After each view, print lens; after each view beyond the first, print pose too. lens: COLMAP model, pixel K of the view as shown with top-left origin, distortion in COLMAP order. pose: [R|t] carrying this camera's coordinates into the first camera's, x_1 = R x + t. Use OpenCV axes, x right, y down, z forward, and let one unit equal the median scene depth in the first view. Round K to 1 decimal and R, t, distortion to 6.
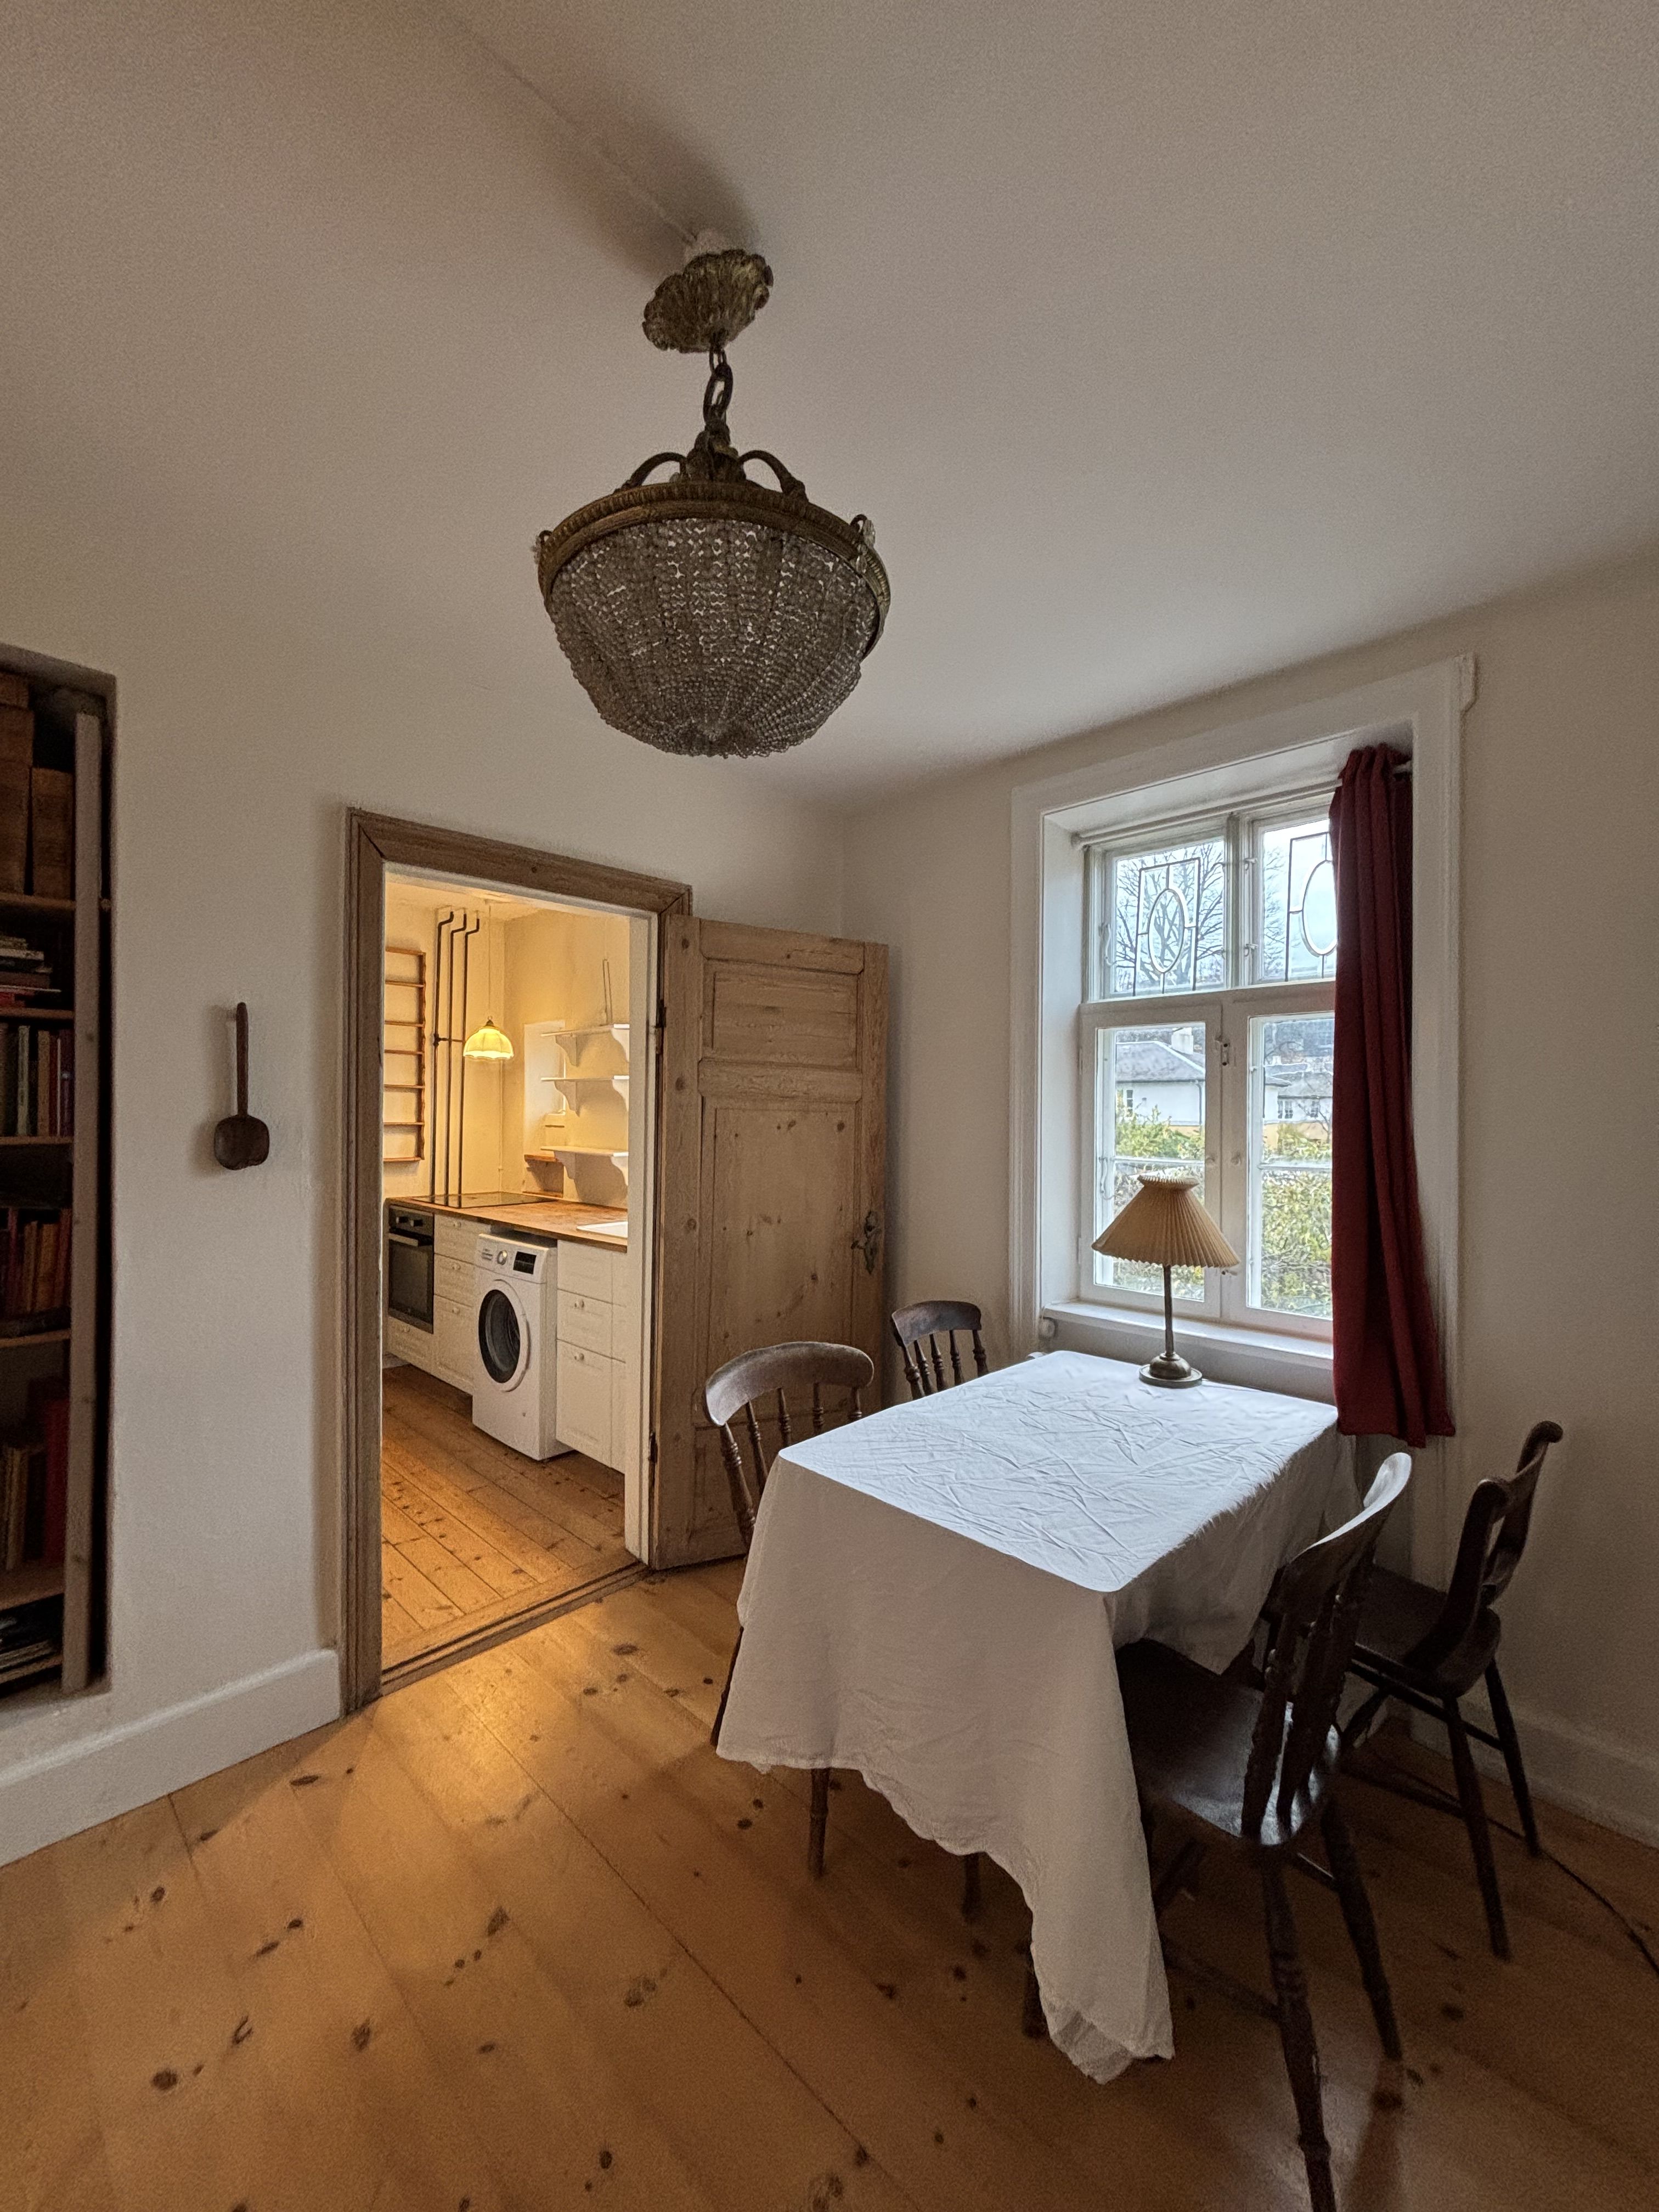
lens RADIAL K [[890.8, 0, 824.9], [0, 890.8, 1107.2], [0, 0, 1]] dist [0.001523, -0.000266]
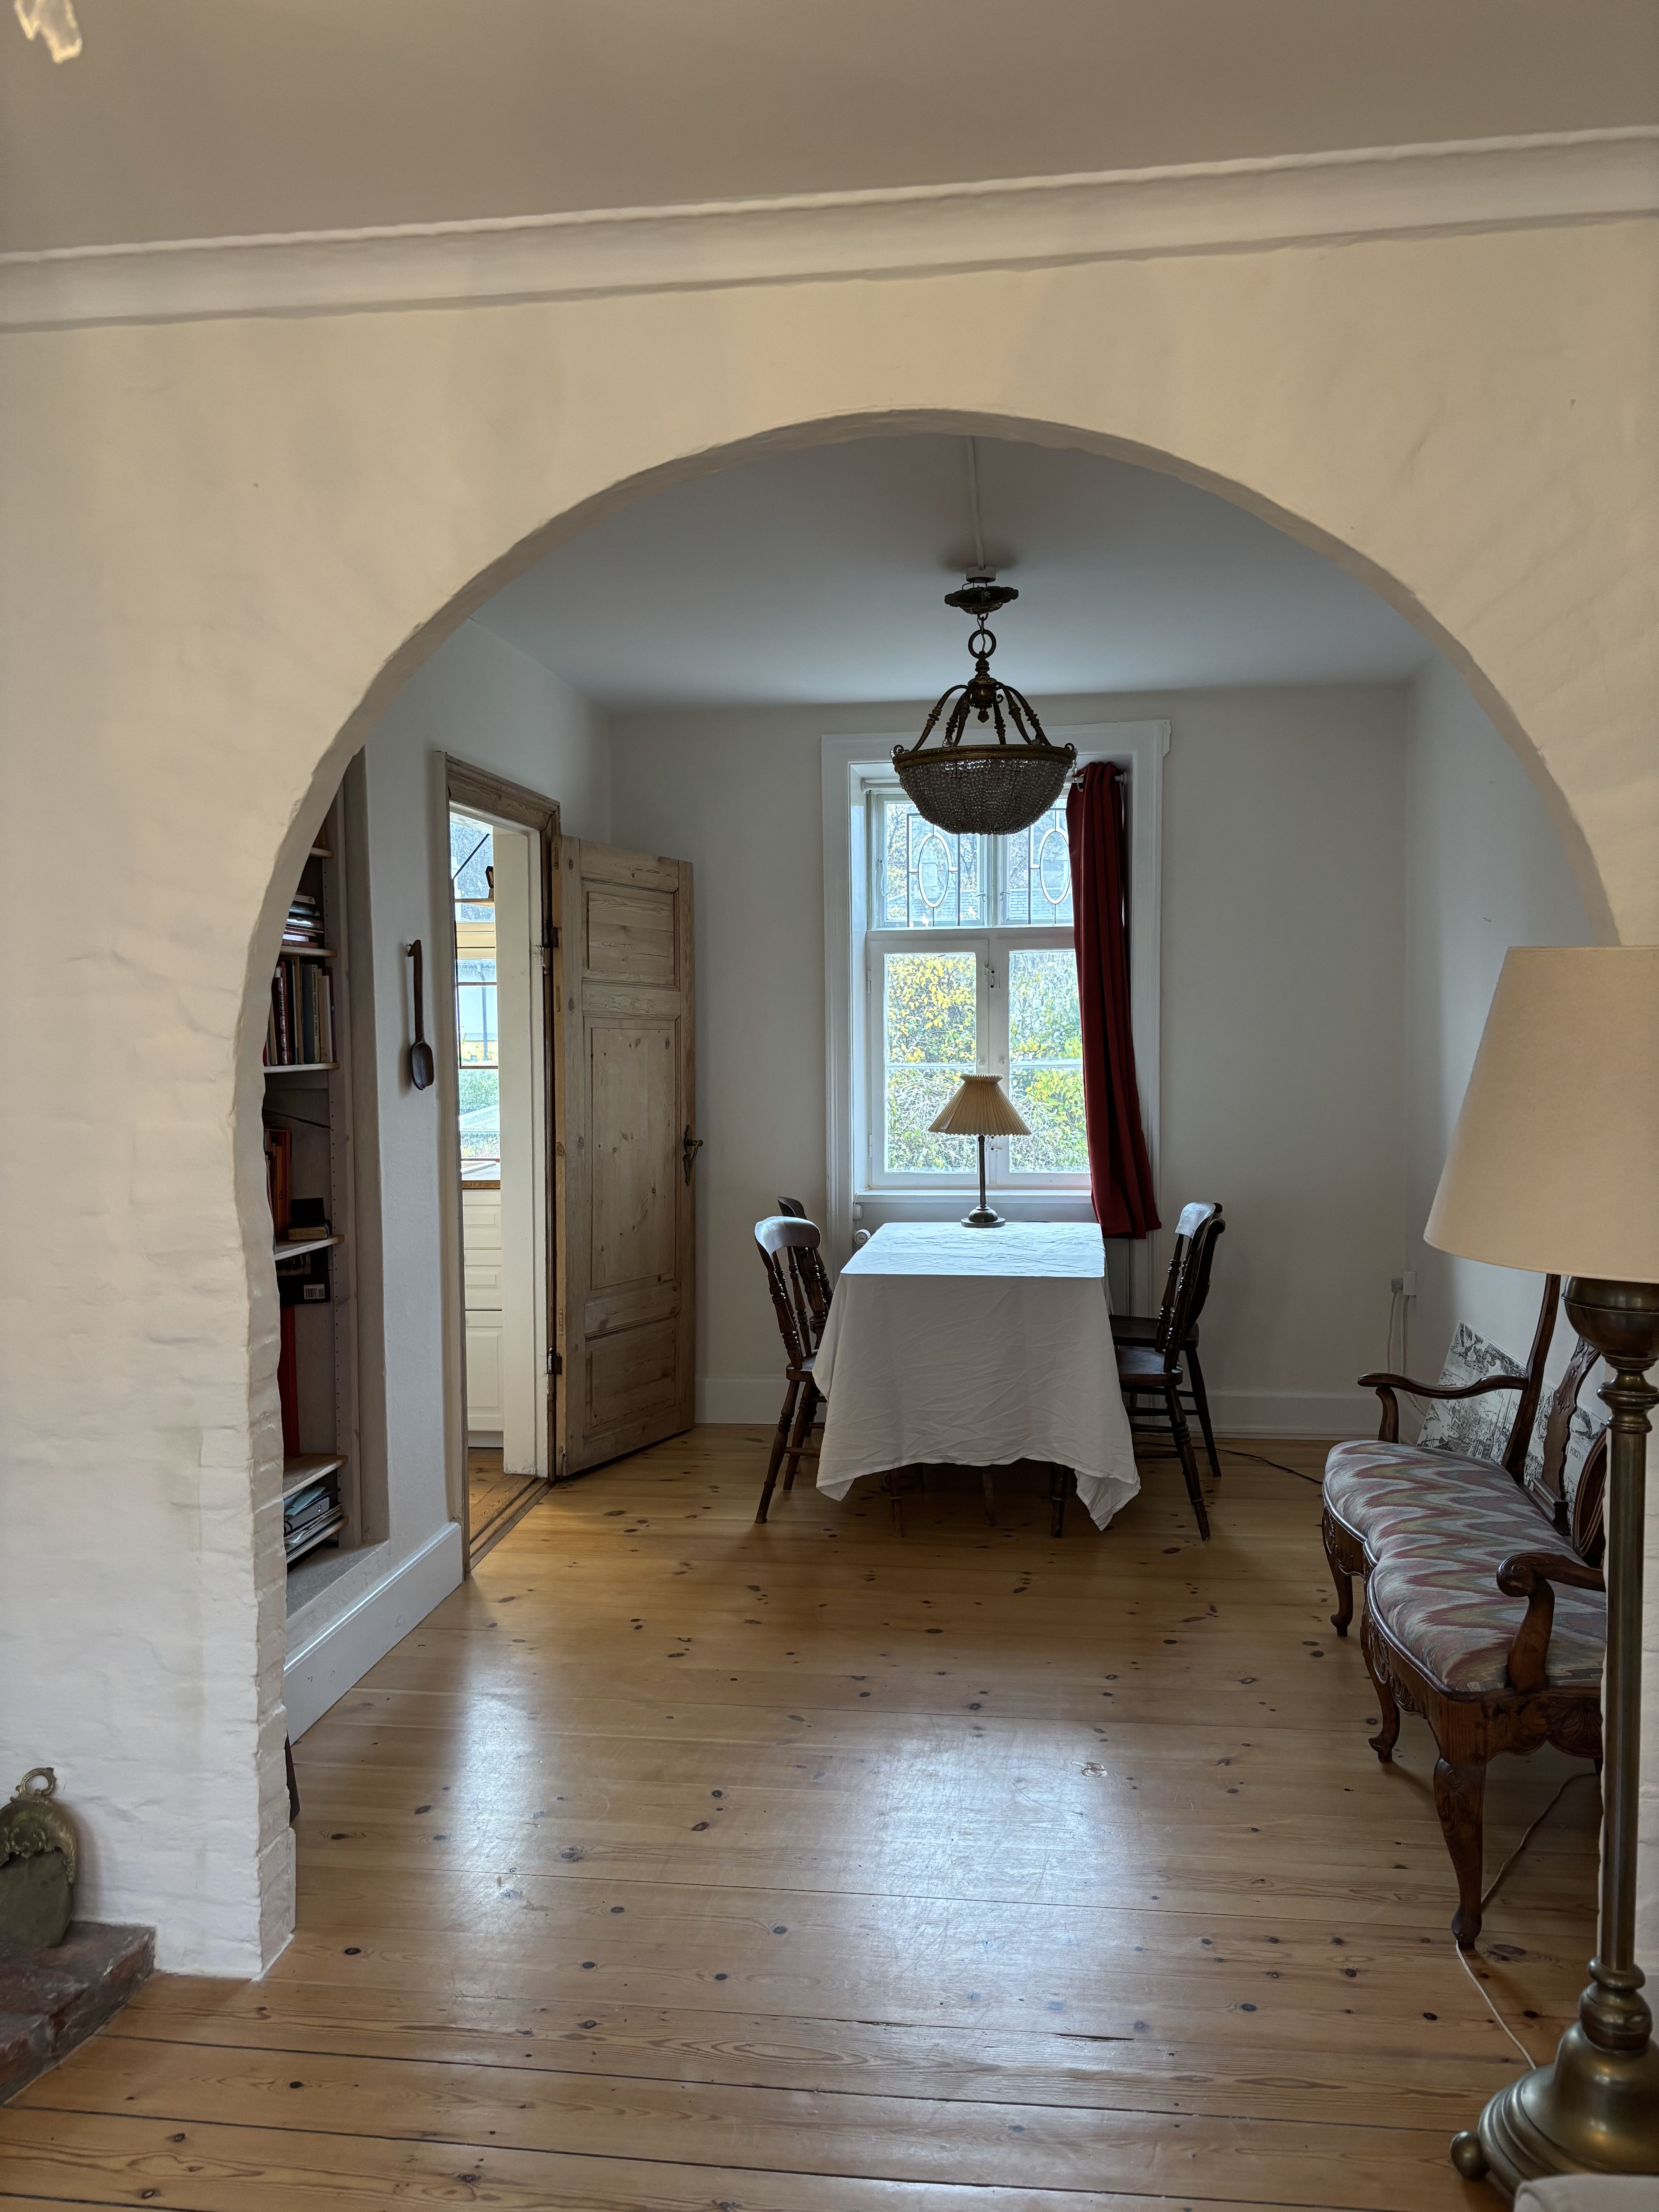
lens RADIAL K [[1686.2, 0, 829.3], [0, 1686.2, 1109.2], [0, 0, 1]] dist [0.050543, -0.047889]
pose [[0.793912, -0.046591, 0.606245, -1.196953], [0.011630, 0.998041, 0.061471, -0.023140], [-0.607922, -0.041752, 0.792898, -0.774200]]
